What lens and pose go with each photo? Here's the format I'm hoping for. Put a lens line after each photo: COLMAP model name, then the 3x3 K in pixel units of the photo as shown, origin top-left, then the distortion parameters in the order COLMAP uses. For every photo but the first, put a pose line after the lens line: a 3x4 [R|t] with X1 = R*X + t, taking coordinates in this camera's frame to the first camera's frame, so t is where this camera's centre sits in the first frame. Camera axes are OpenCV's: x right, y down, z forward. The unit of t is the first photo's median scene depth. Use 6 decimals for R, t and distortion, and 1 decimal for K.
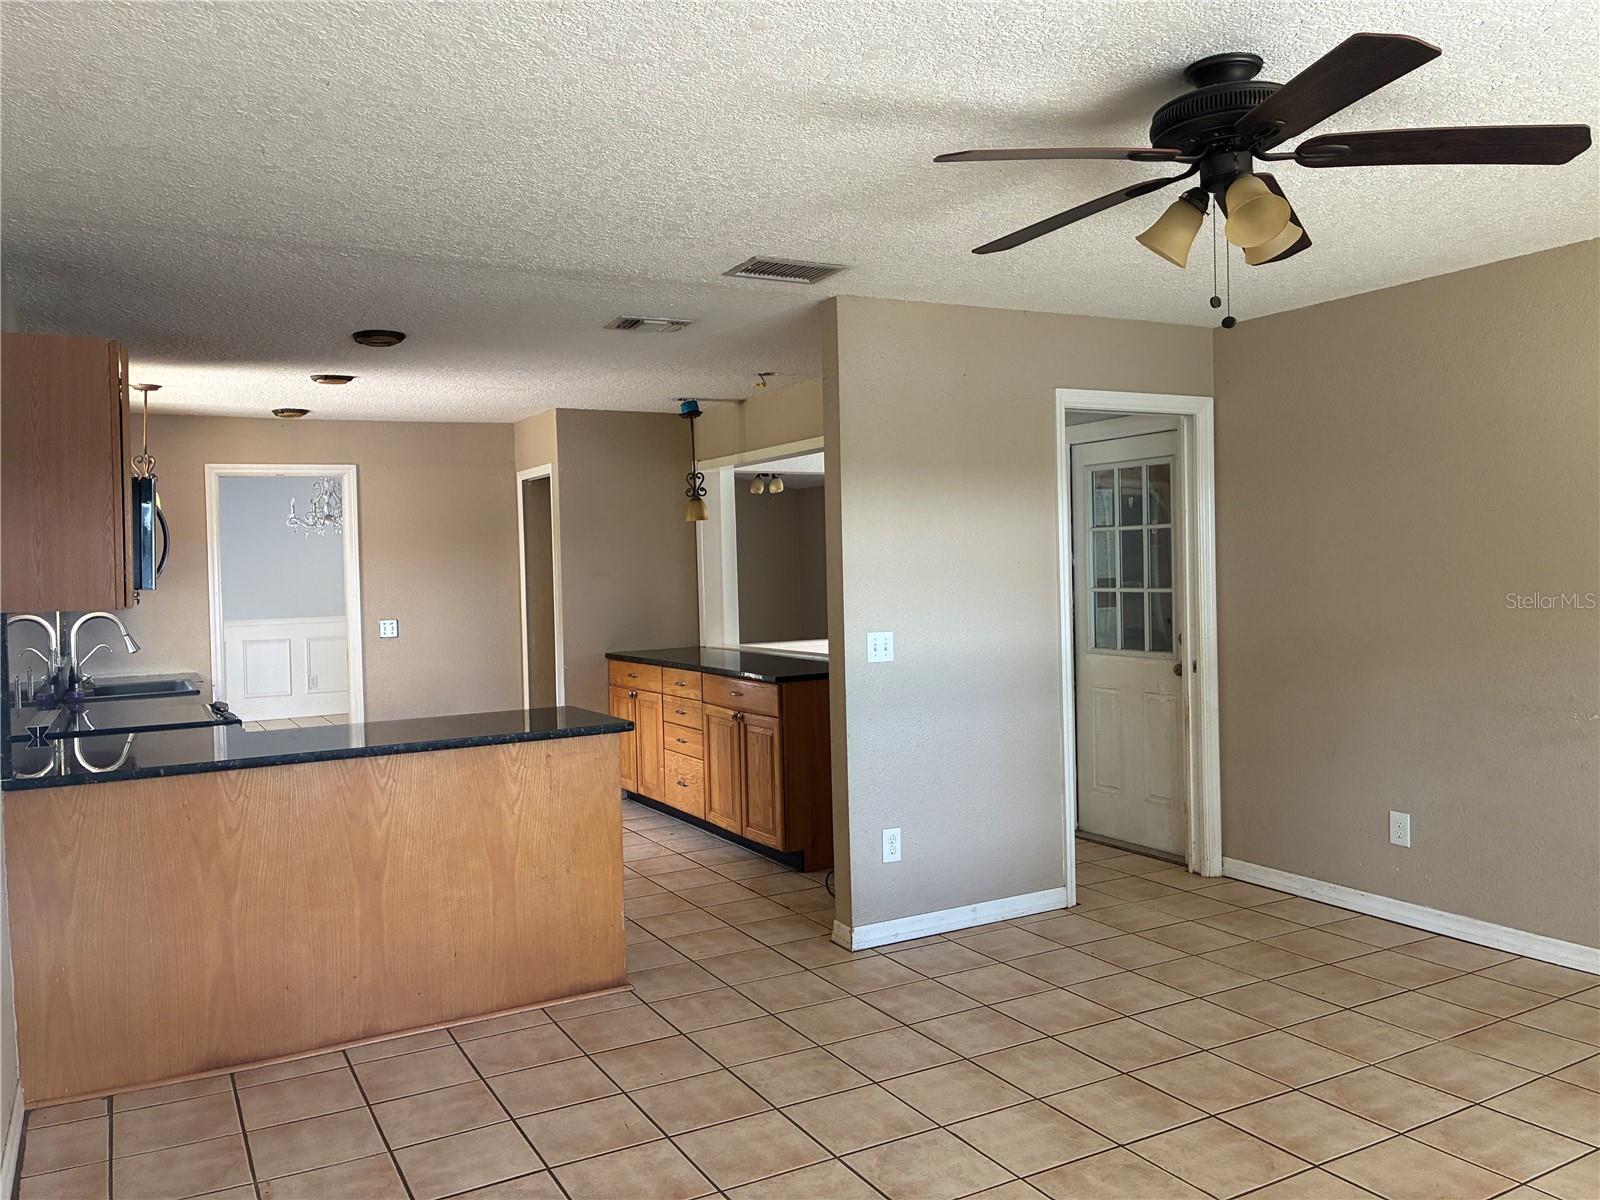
lens RADIAL K [[1215.0, 0, 803.2], [0, 1215.0, 591.4], [0, 0, 1]] dist [0.038475, -0.051209]
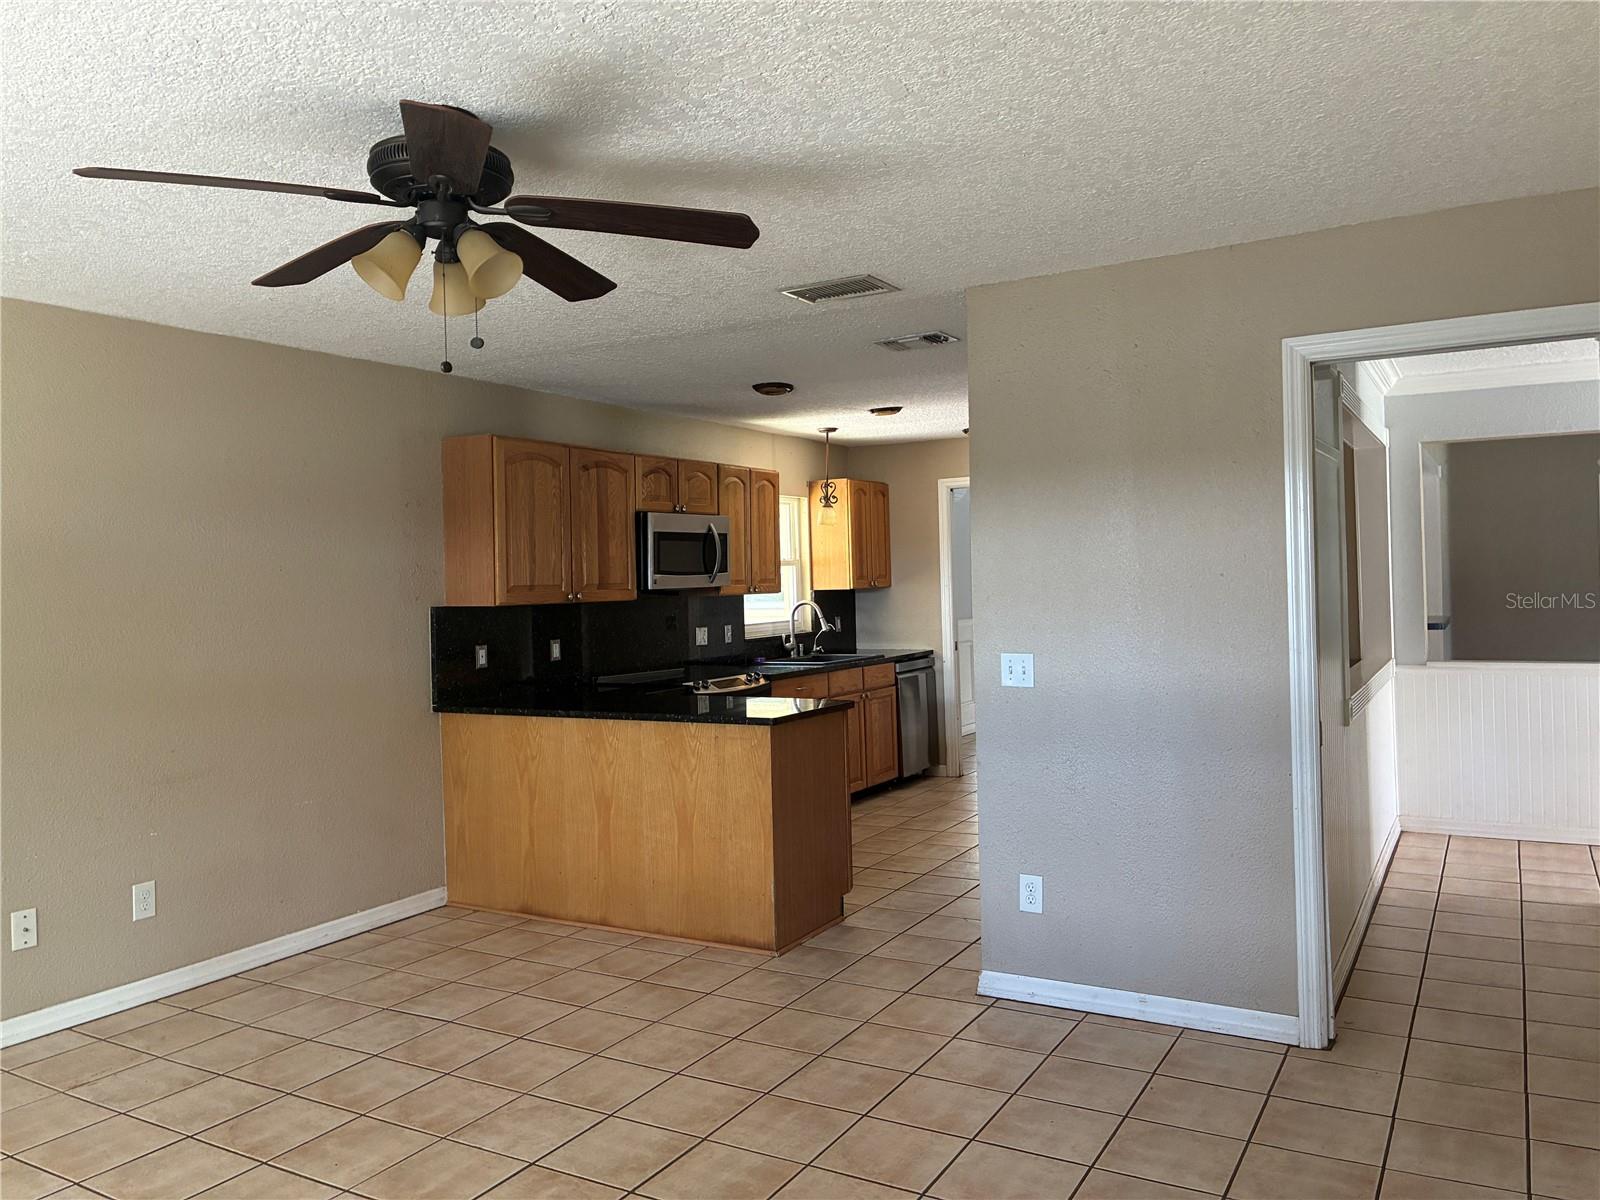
lens RADIAL K [[1215.0, 0, 792.9], [0, 1215.0, 592.6], [0, 0, 1]] dist [0.038475, -0.051209]
pose [[0.516863, 0.023250, -0.855752, 0.872693], [-0.004646, 0.999693, 0.024355, -0.038097], [0.856055, -0.008613, 0.516812, 0.462115]]
